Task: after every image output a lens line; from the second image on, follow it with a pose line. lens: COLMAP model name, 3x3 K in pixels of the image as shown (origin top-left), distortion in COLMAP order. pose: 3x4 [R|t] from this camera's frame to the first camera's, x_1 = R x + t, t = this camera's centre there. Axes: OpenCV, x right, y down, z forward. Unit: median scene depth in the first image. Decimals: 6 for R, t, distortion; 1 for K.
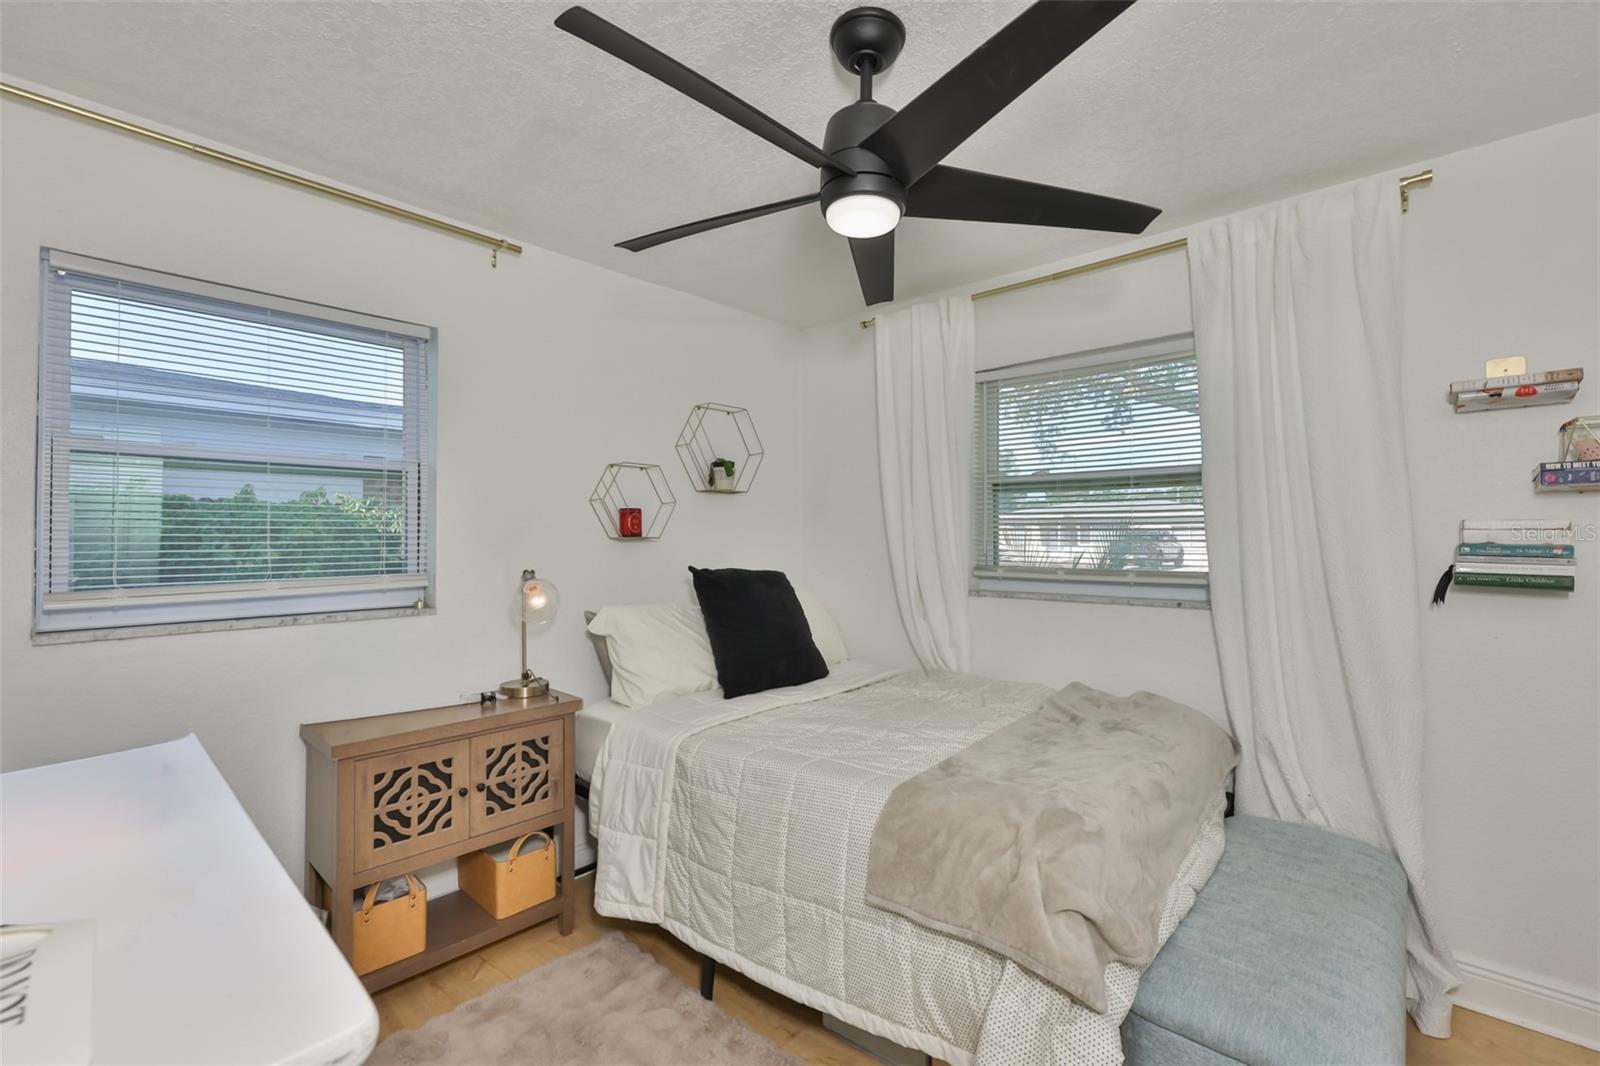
lens RADIAL K [[685.3, 0, 809.9], [0, 685.3, 541.3], [0, 0, 1]] dist [-0.003428, -0.000105]
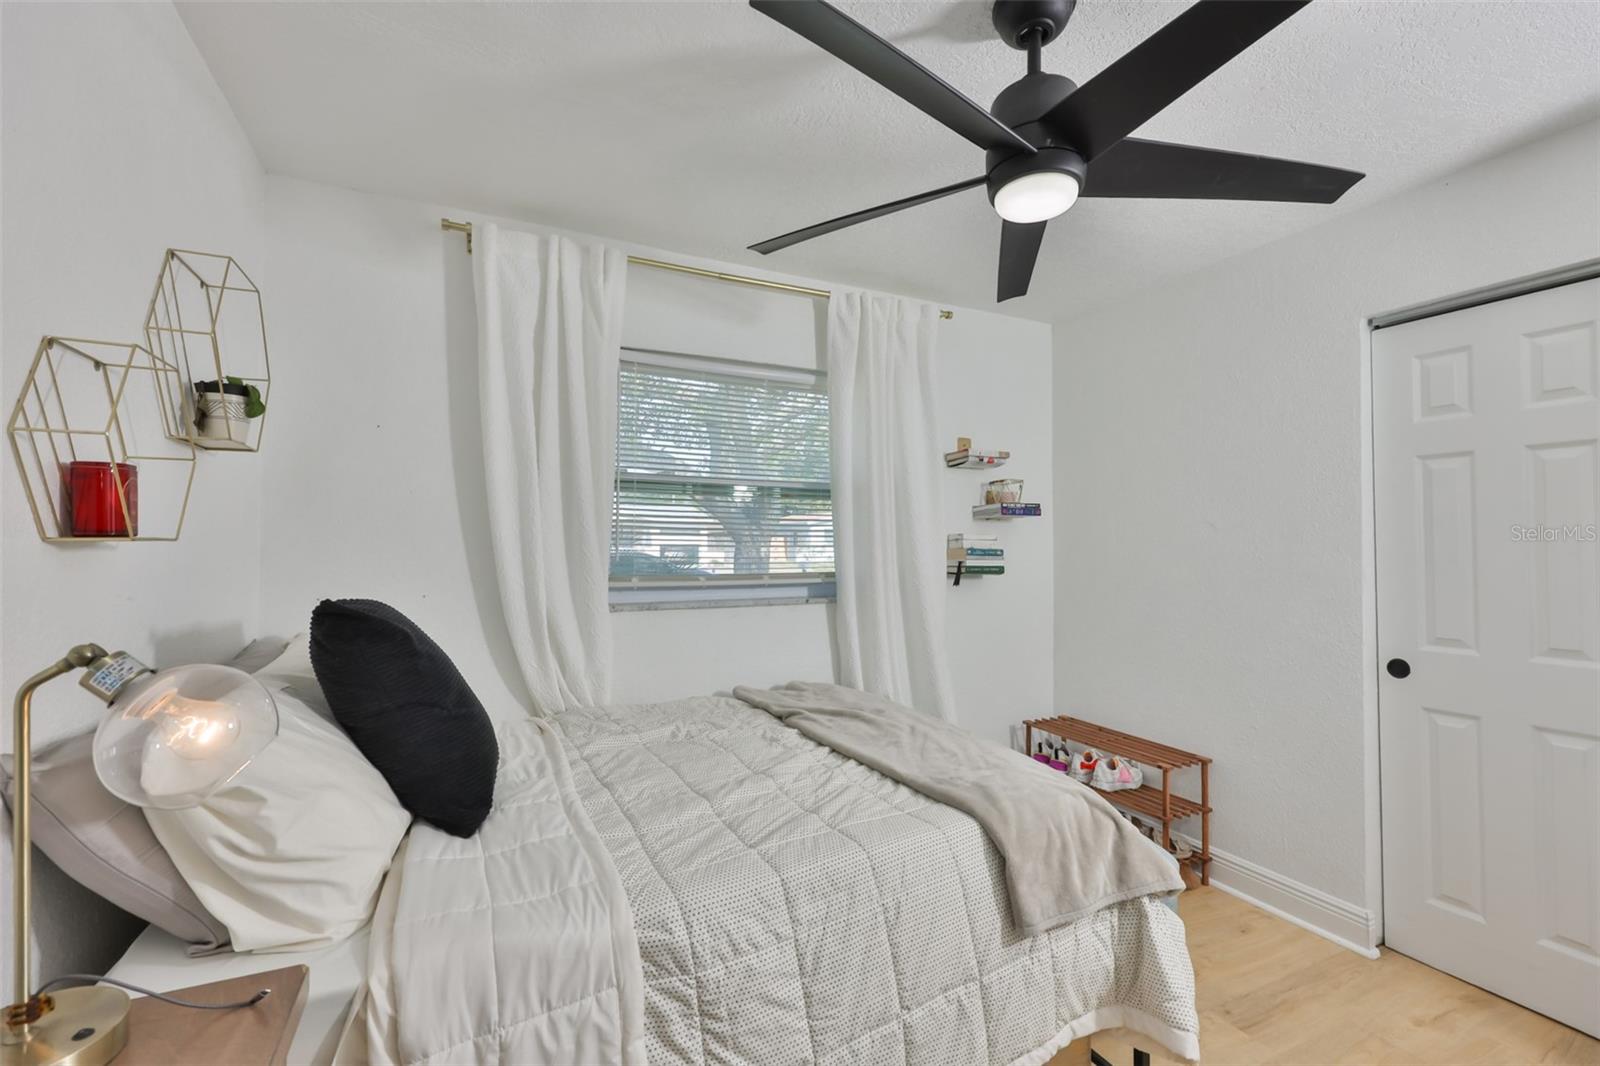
lens RADIAL K [[678.1, 0, 801.6], [0, 678.1, 551.5], [0, 0, 1]] dist [-0.000318, -0.000152]
pose [[0.392895, -0.008920, 0.919540, -0.628146], [-0.001167, 0.999947, 0.010199, -0.004180], [-0.919583, -0.005080, 0.392864, 0.662827]]
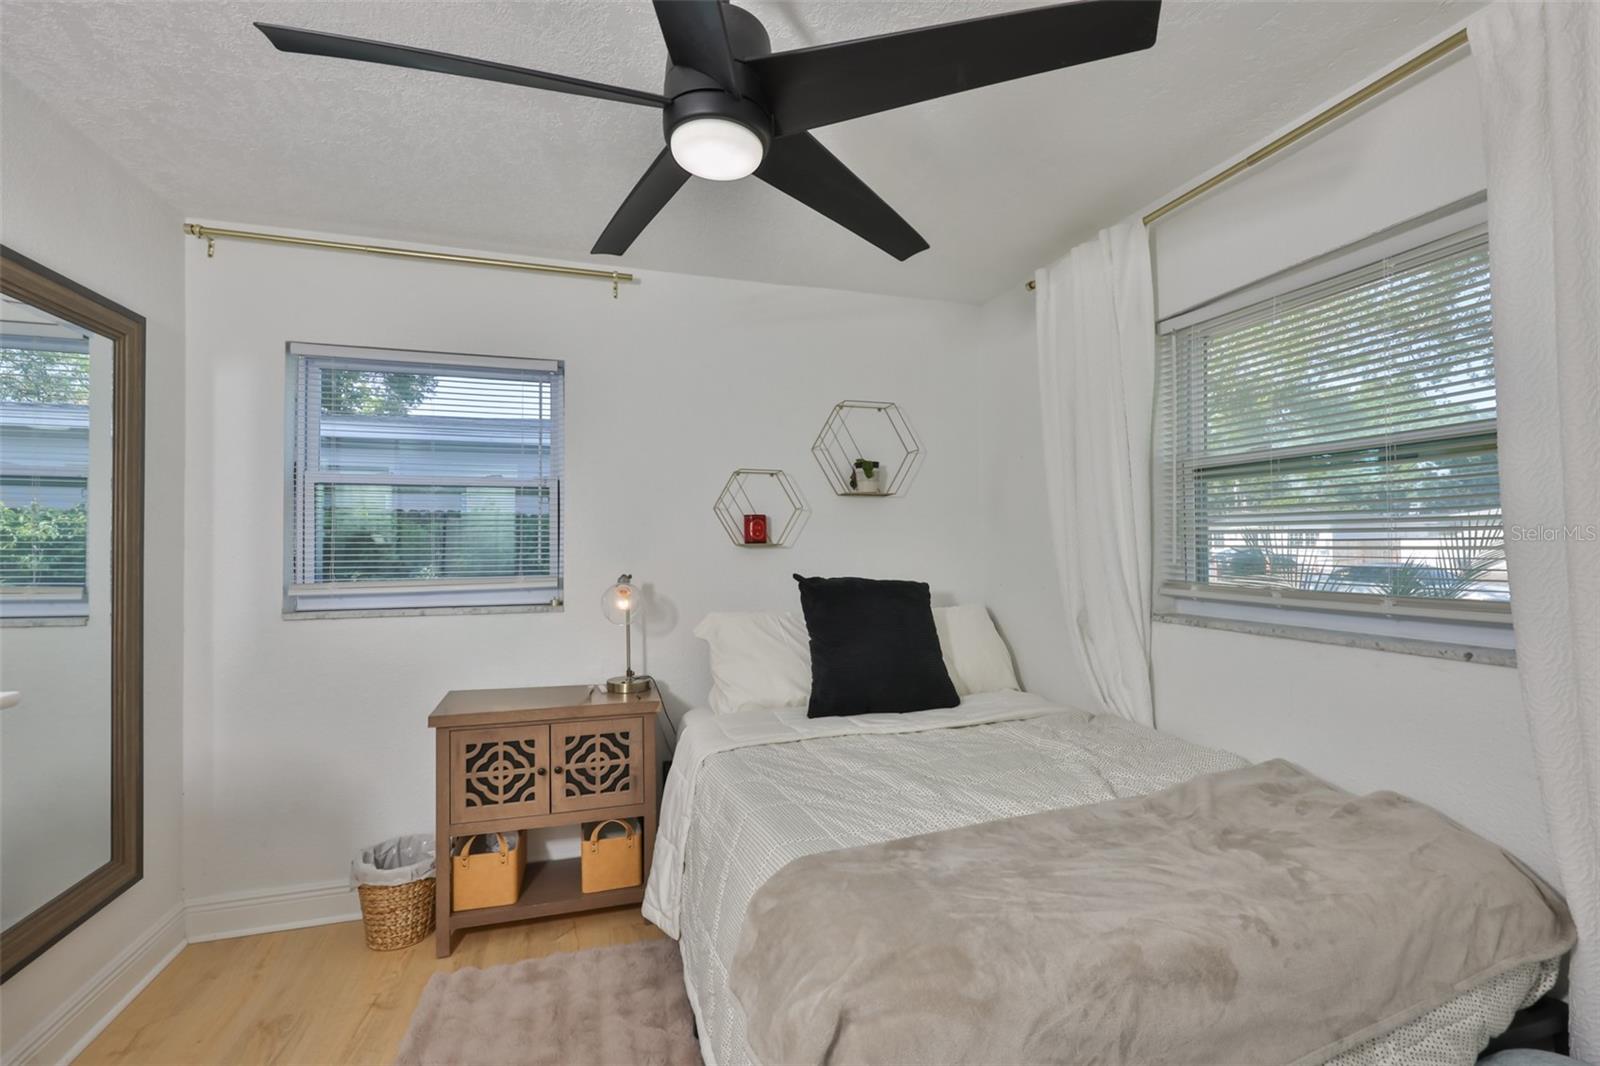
lens RADIAL K [[676.3, 0, 805.0], [0, 676.3, 547.8], [0, 0, 1]] dist [-0.008807, -0.000152]
pose [[0.863092, 0.000565, -0.505046, 0.407437], [-0.000179, 1.000000, 0.000812, -0.000955], [0.505046, -0.000610, 0.863092, 0.255278]]
